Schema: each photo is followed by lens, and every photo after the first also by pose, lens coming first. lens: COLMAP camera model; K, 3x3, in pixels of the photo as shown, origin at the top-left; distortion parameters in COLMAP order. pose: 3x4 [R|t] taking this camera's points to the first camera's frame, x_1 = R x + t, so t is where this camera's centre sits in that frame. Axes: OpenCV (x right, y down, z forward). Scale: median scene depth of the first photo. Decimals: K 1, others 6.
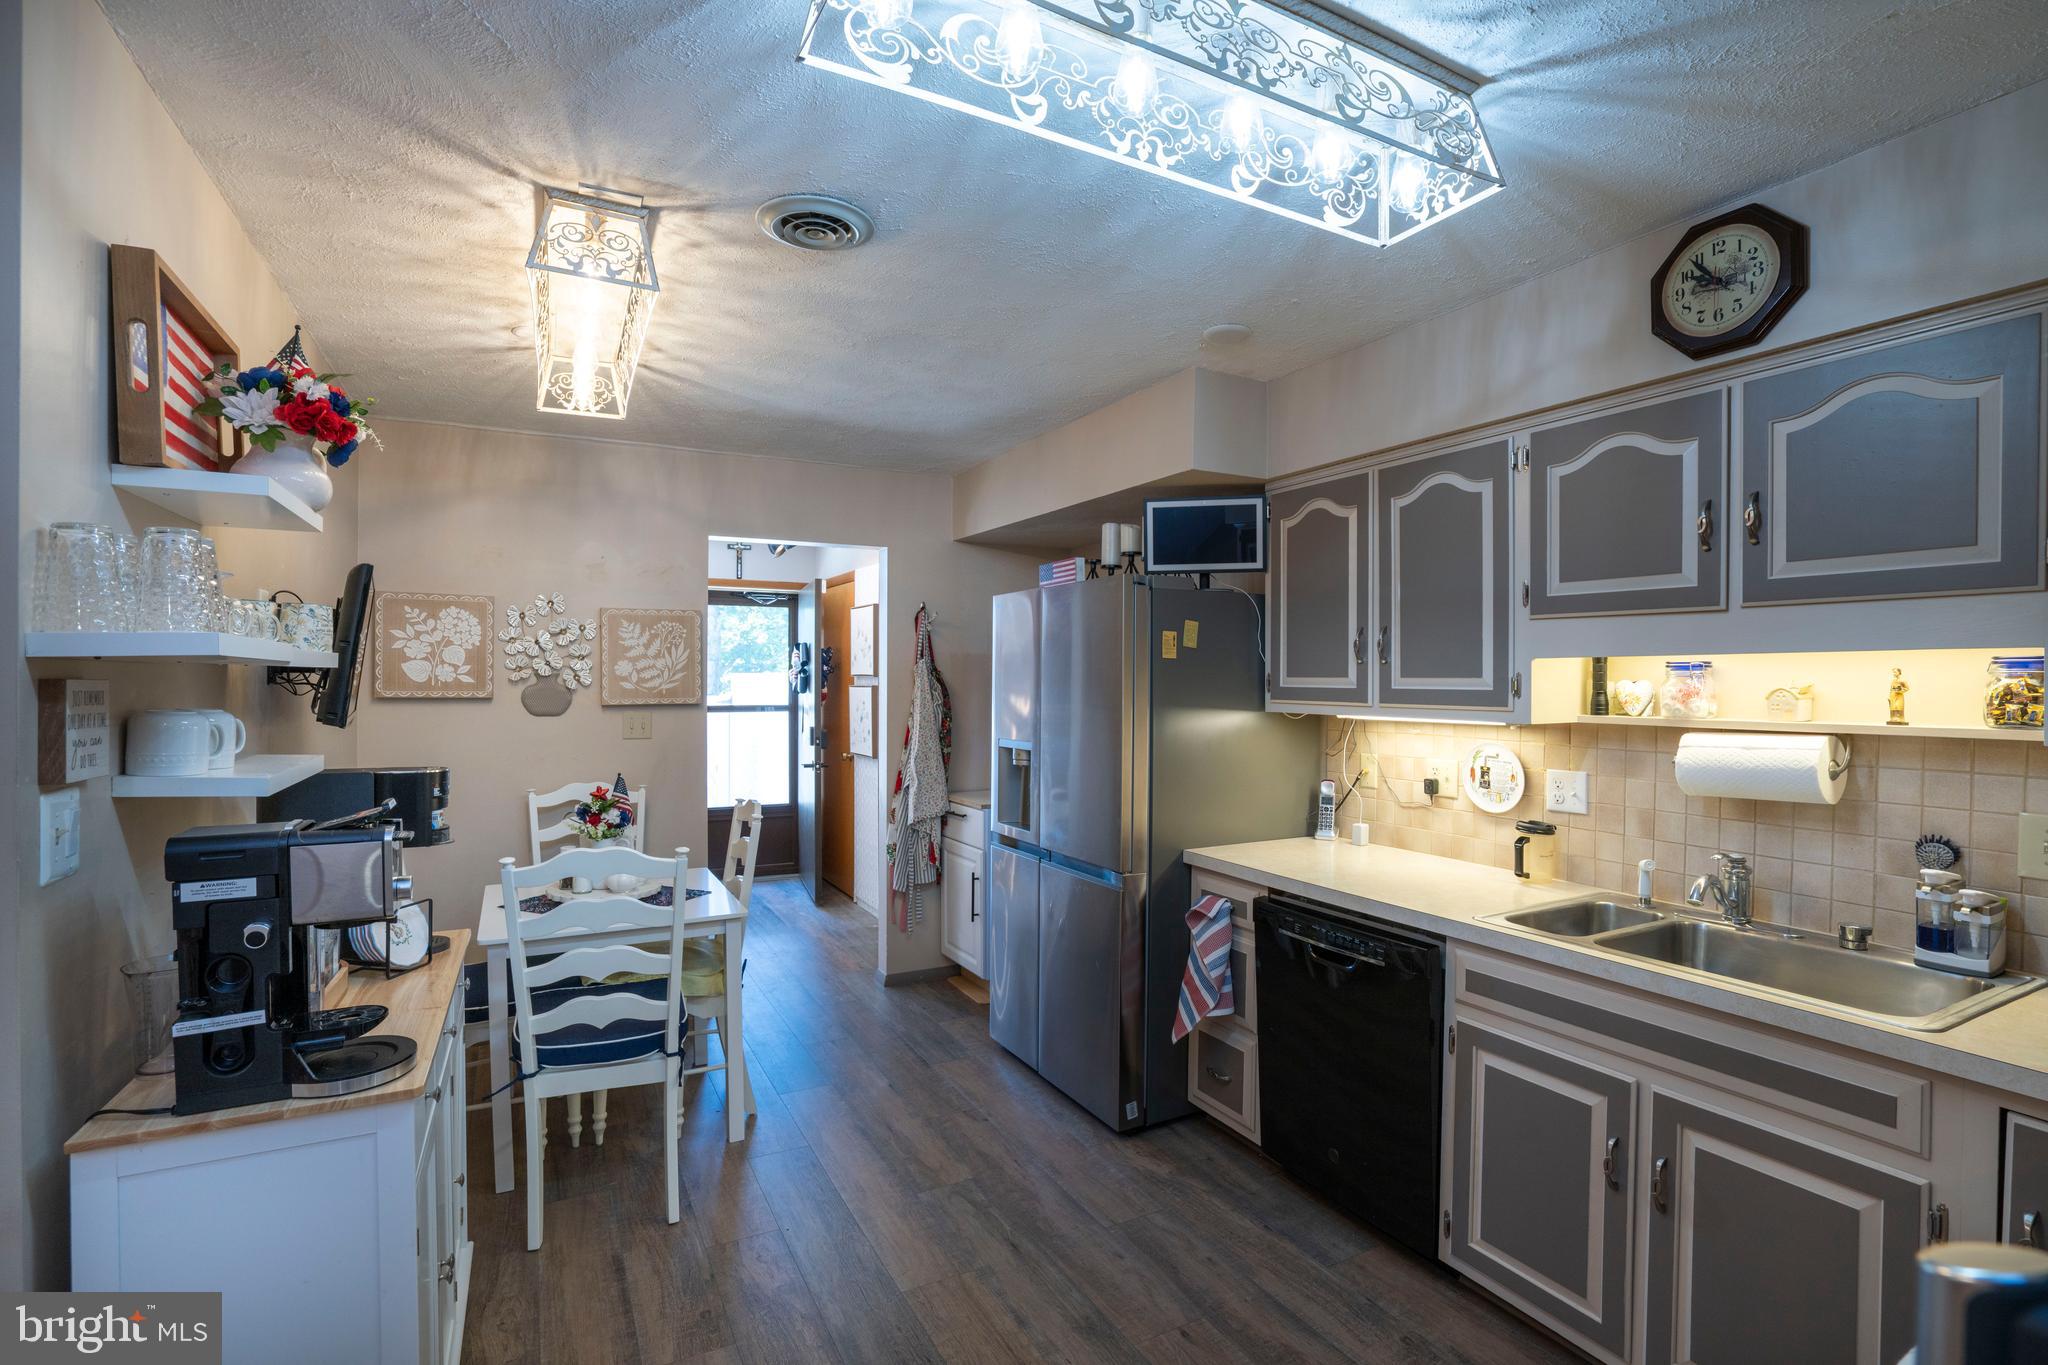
lens RADIAL K [[950.8, 0, 1020.3], [0, 950.8, 687.6], [0, 0, 1]] dist [-0.064717, 0.025467]
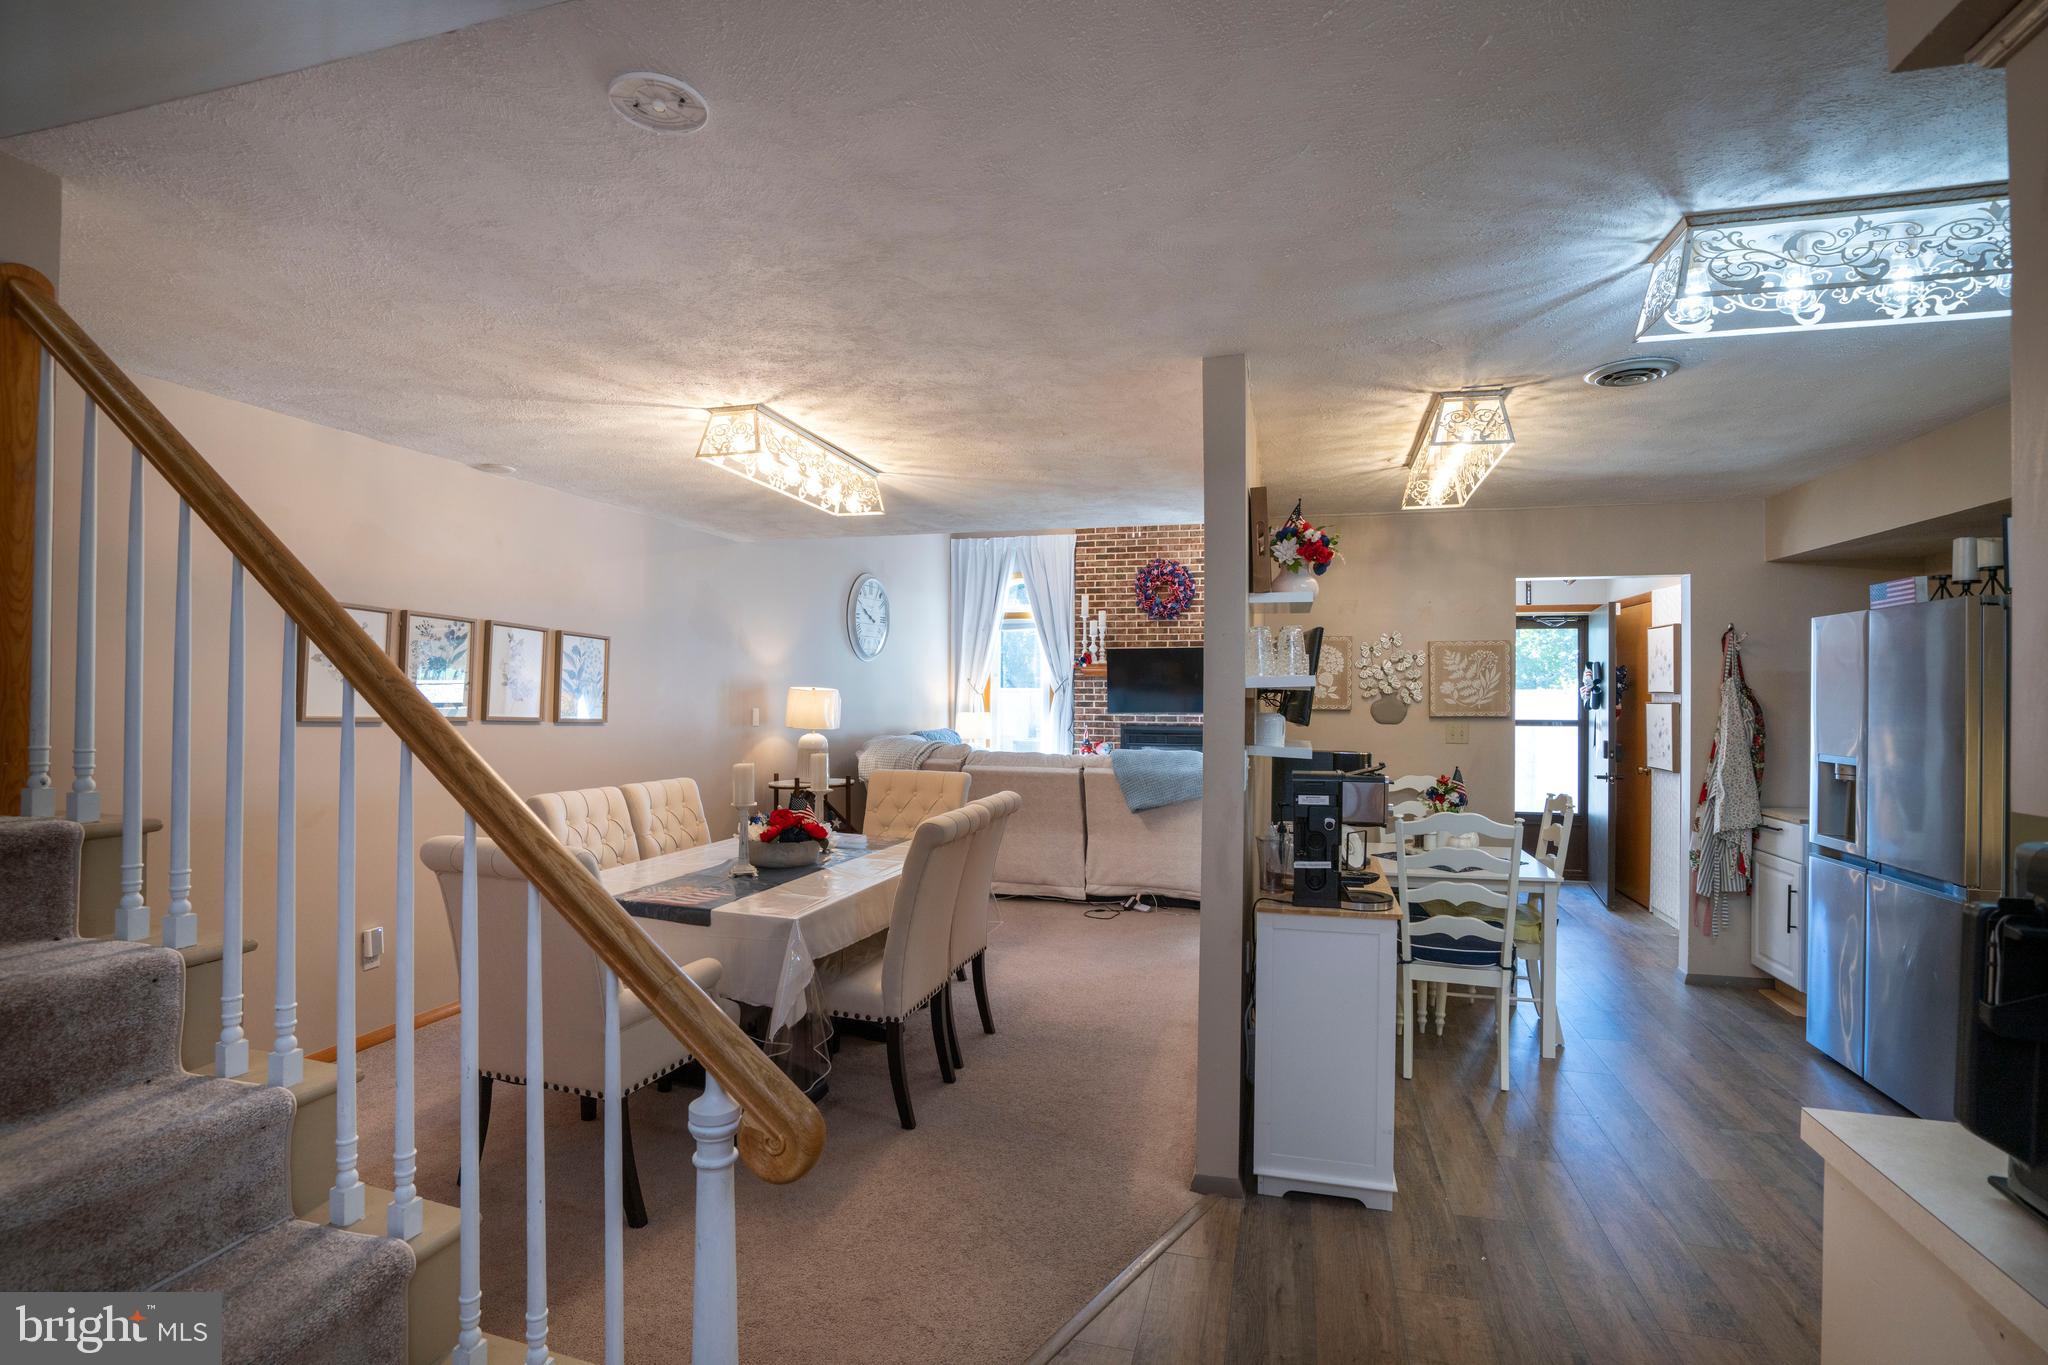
lens RADIAL K [[942.9, 0, 1016.1], [0, 942.9, 688.0], [0, 0, 1]] dist [-0.064893, 0.025189]
pose [[0.719334, -0.004169, -0.694652, 0.036467], [-0.006875, 0.999890, -0.013120, 0.000293], [0.694630, 0.014214, 0.719226, -0.324870]]
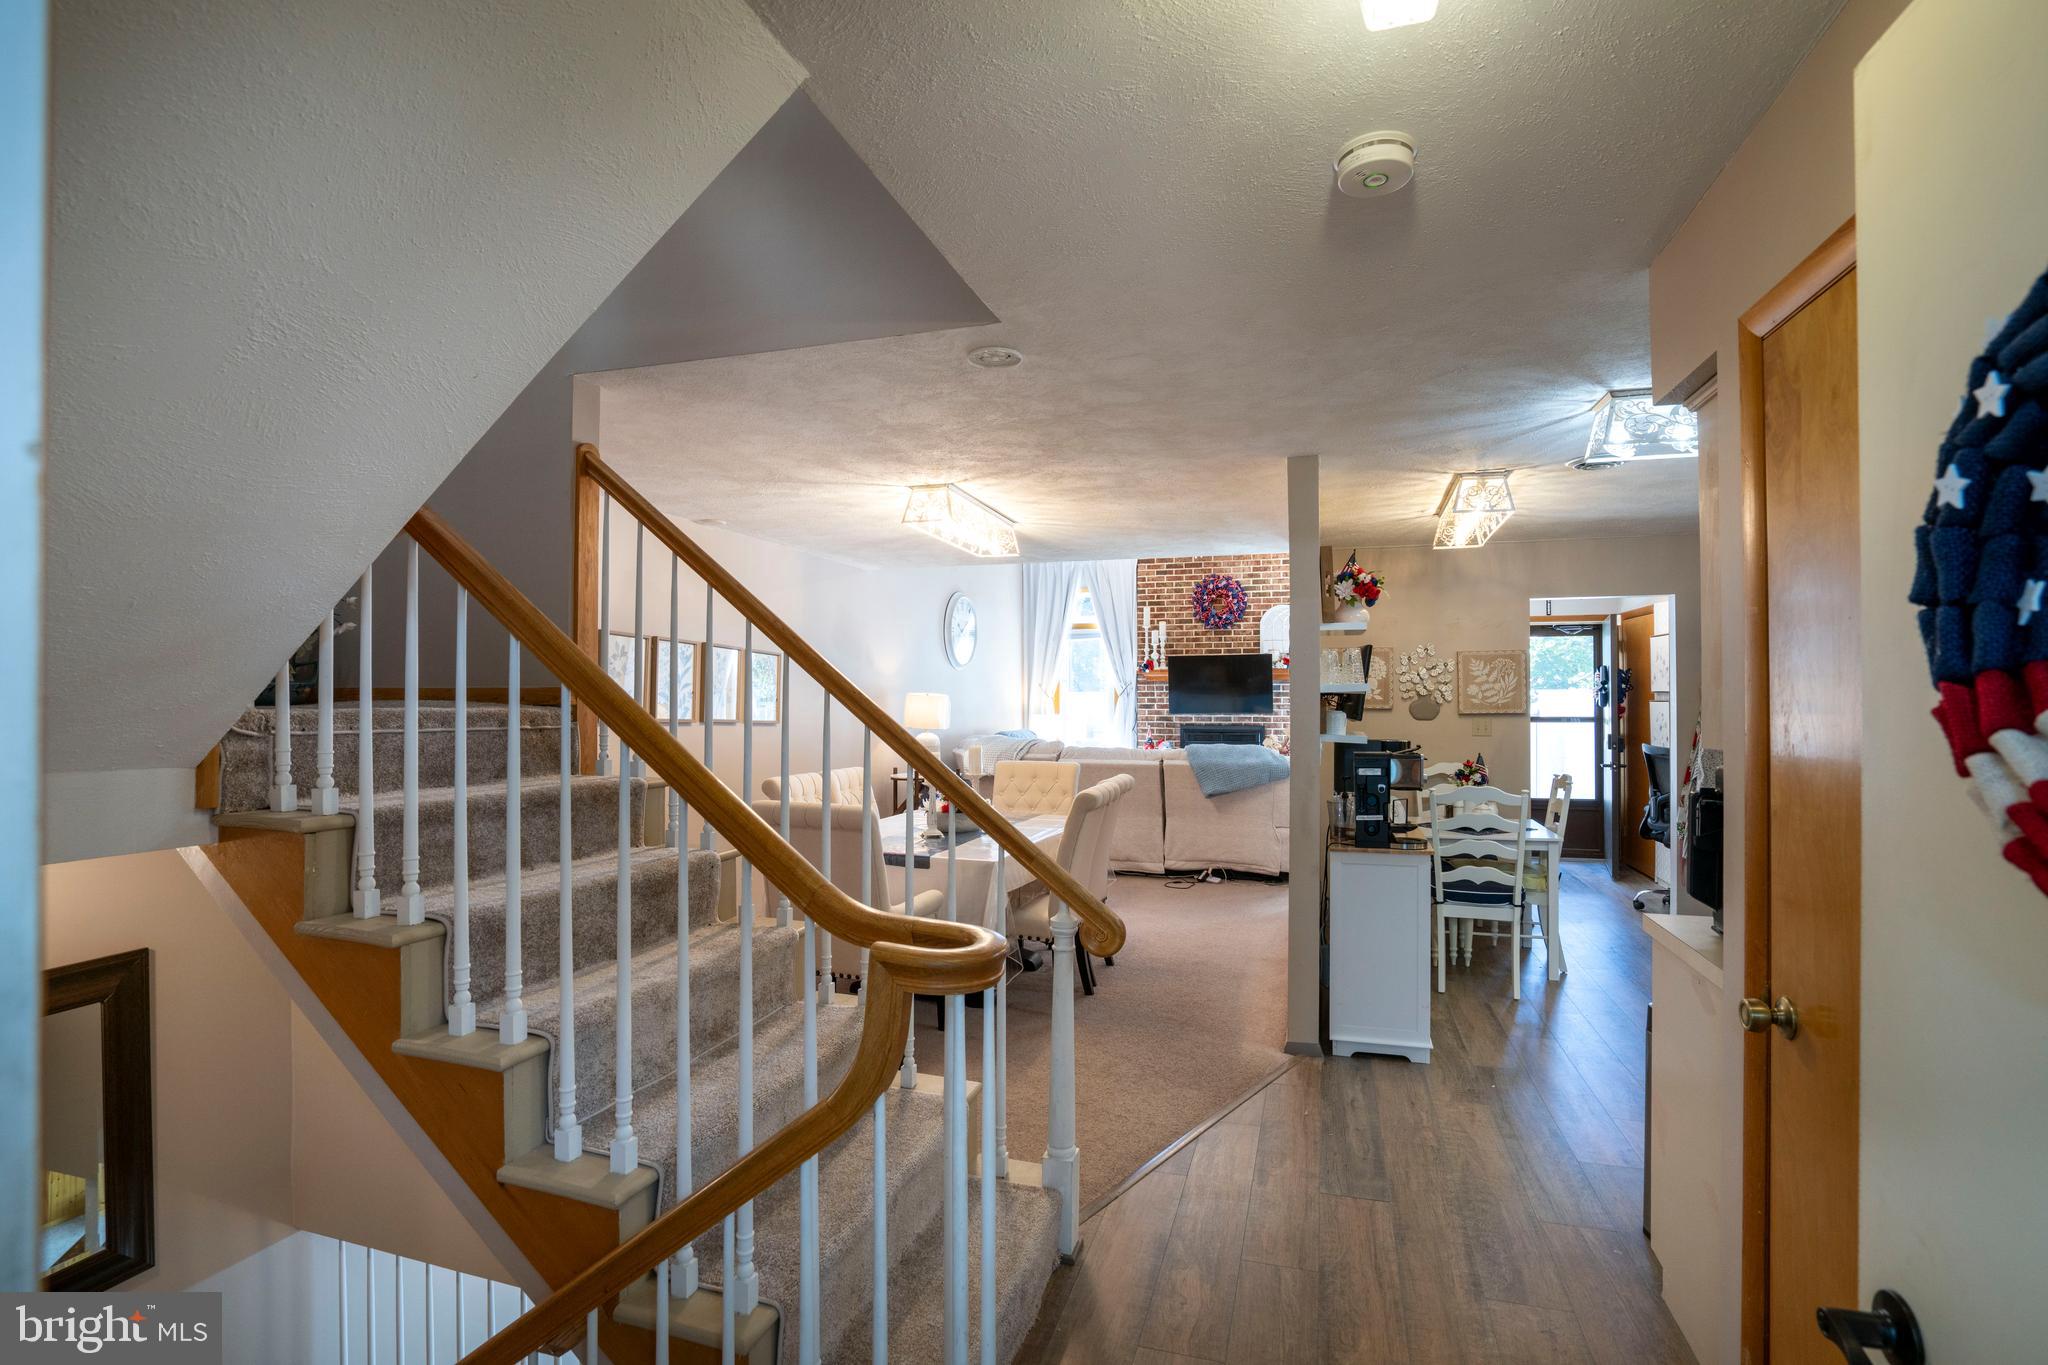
lens RADIAL K [[950.8, 0, 1020.3], [0, 950.8, 687.6], [0, 0, 1]] dist [-0.064717, 0.025467]
pose [[0.699592, -0.012657, -0.714430, 0.162255], [0.000774, 0.999856, -0.016956, 0.001300], [0.714542, 0.011309, 0.699501, -0.623095]]
